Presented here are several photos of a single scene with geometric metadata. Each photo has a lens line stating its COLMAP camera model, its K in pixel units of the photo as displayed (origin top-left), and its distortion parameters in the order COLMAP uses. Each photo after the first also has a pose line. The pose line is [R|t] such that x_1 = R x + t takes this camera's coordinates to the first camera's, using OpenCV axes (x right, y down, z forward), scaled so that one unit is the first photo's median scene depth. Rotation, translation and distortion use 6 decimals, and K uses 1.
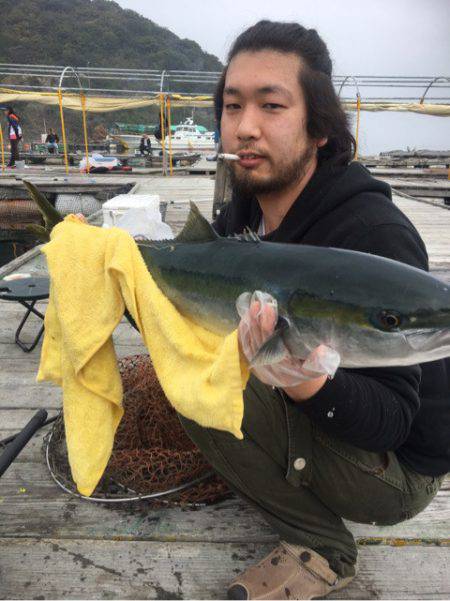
lens RADIAL K [[490.6, 0, 226.8], [0, 490.6, 298.5], [0, 0, 1]] dist [0.042201, -0.076774]
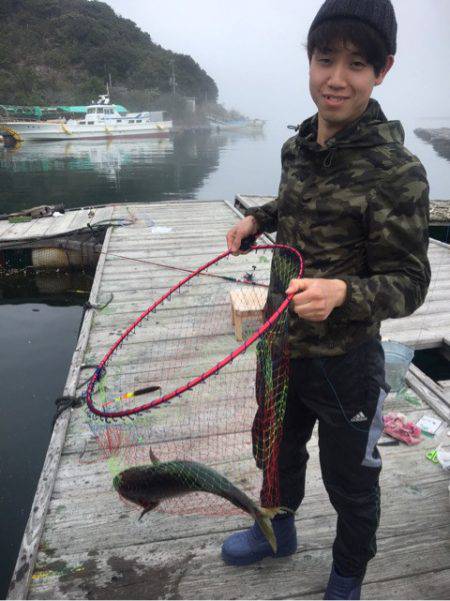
lens RADIAL K [[490.6, 0, 230.2], [0, 490.6, 299.1], [0, 0, 1]] dist [0.042201, -0.076774]
pose [[0.988540, -0.082007, 0.126746, -0.005550], [0.076364, 0.995887, 0.048764, -0.077879], [-0.130223, -0.038526, 0.990736, 0.214530]]
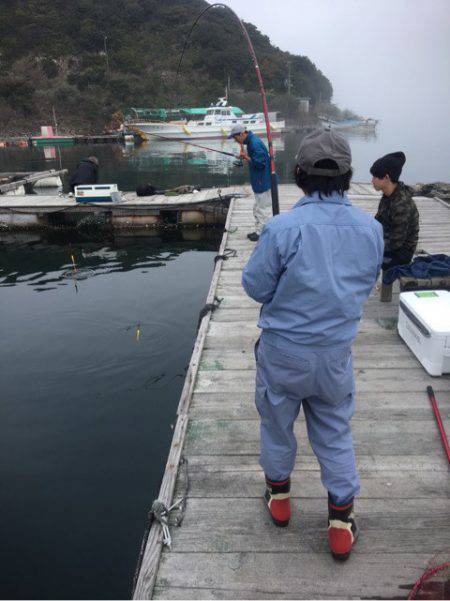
lens RADIAL K [[490.6, 0, 226.0], [0, 490.6, 296.2], [0, 0, 1]] dist [0.042201, -0.076774]
pose [[0.996480, -0.010554, -0.083166, -0.005795], [0.013458, 0.999316, 0.034432, -0.069729], [0.082745, -0.035430, 0.995941, 0.185429]]
